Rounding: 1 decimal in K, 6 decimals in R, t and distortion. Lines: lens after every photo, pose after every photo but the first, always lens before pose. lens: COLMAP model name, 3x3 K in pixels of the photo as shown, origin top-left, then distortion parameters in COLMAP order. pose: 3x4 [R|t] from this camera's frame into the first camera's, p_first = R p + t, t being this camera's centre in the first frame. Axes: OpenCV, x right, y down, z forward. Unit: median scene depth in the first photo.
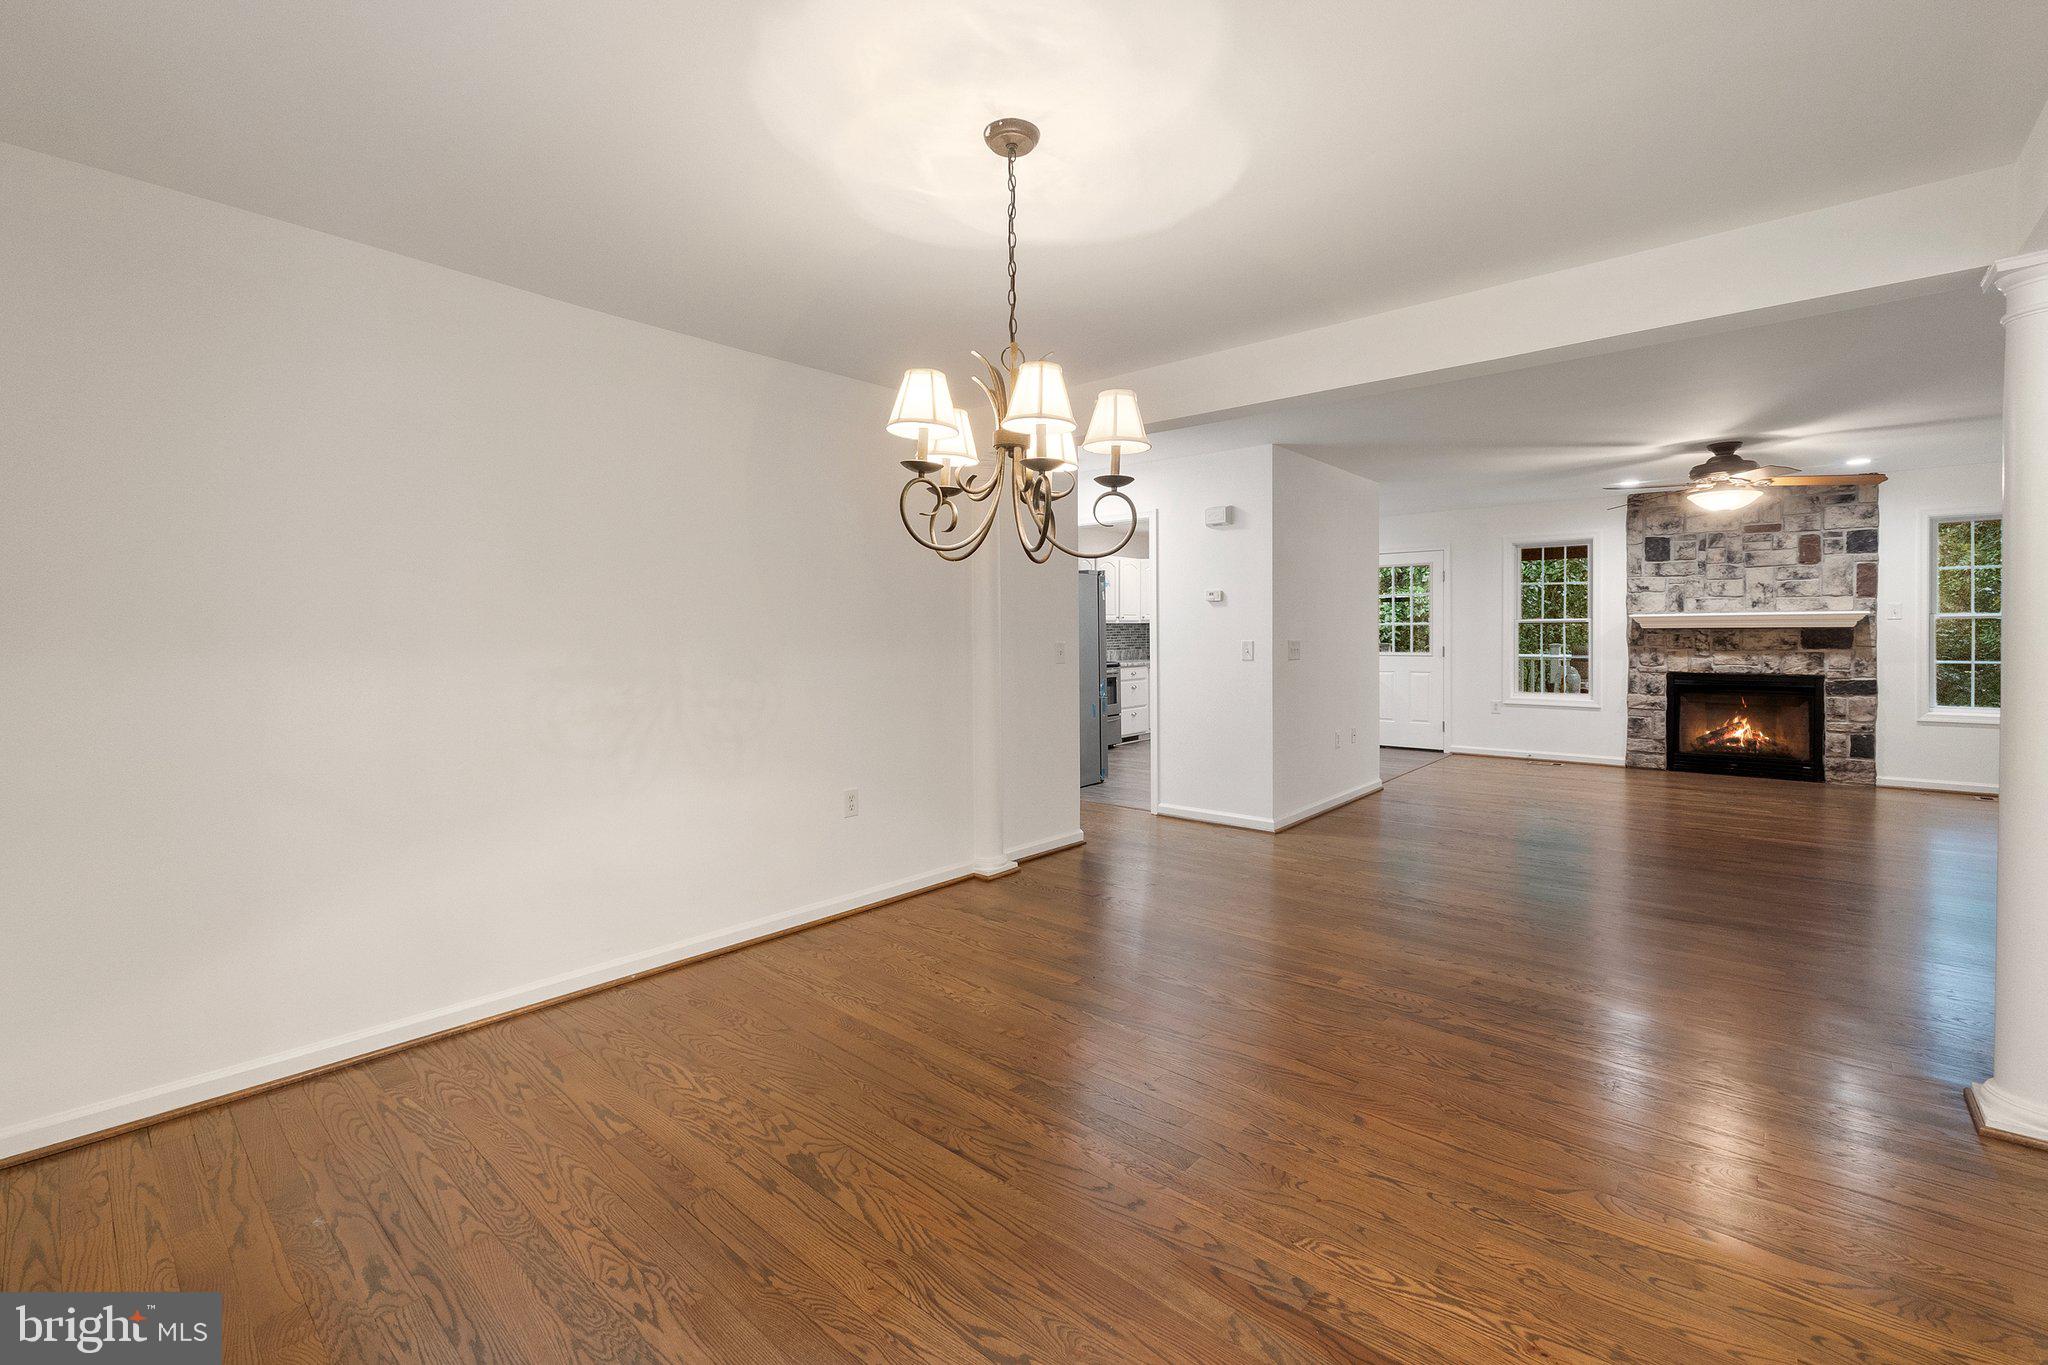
lens RADIAL K [[877.2, 0, 1031.8], [0, 877.2, 645.3], [0, 0, 1]] dist [-0.000414, -0.001559]
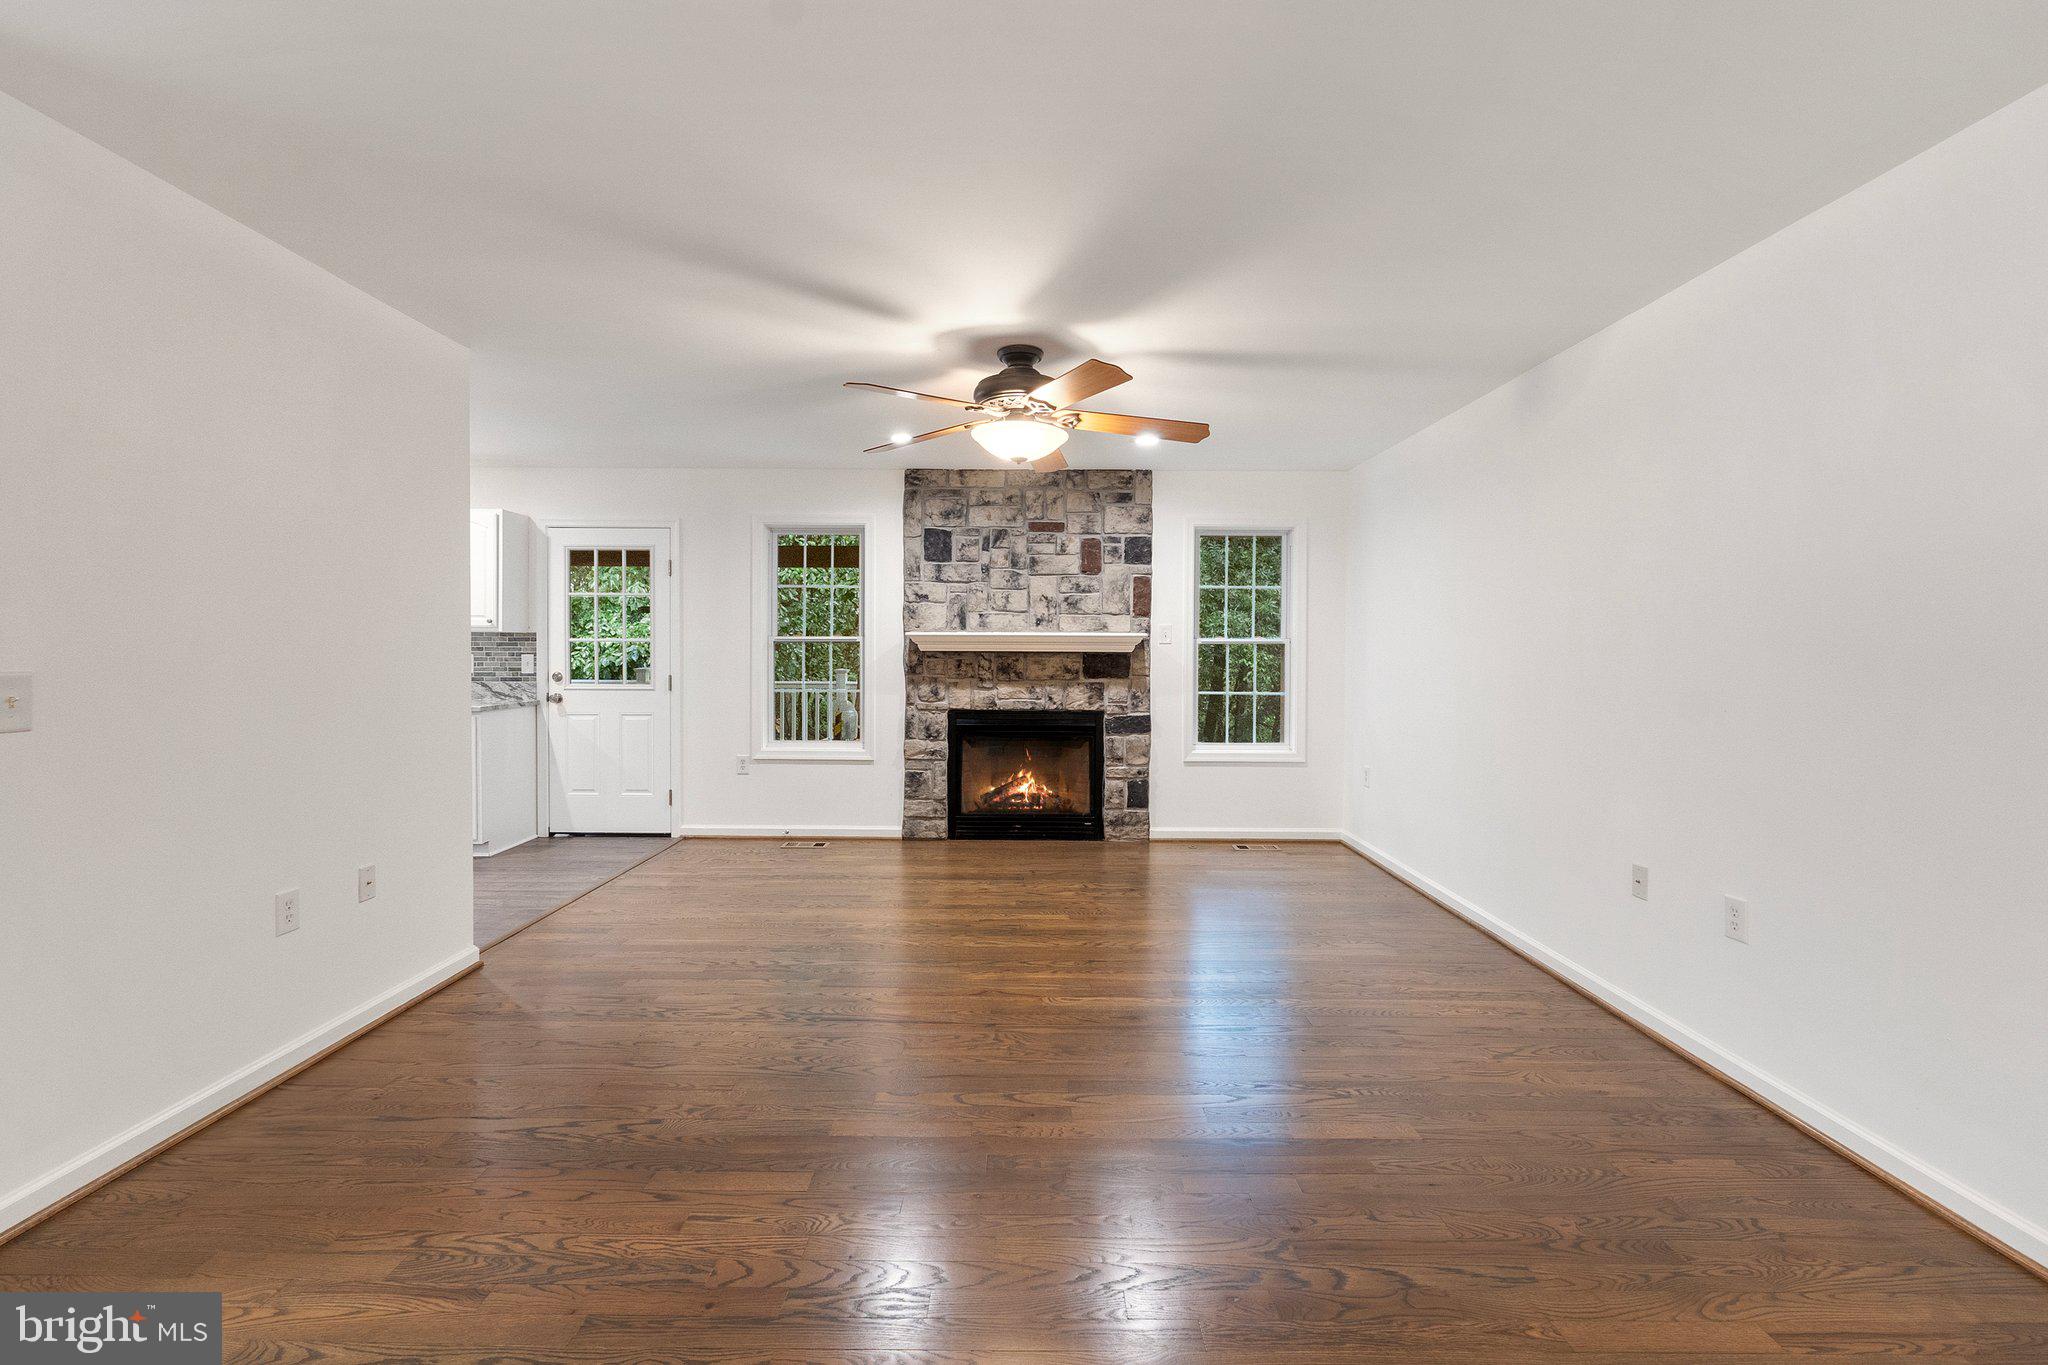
lens RADIAL K [[877.2, 0, 1028.0], [0, 877.2, 675.3], [0, 0, 1]] dist [-0.000414, -0.001559]
pose [[0.745173, -0.005339, 0.666849, 0.288353], [-0.001237, 0.999955, 0.009388, -0.006230], [-0.666870, -0.007821, 0.745133, 0.414538]]
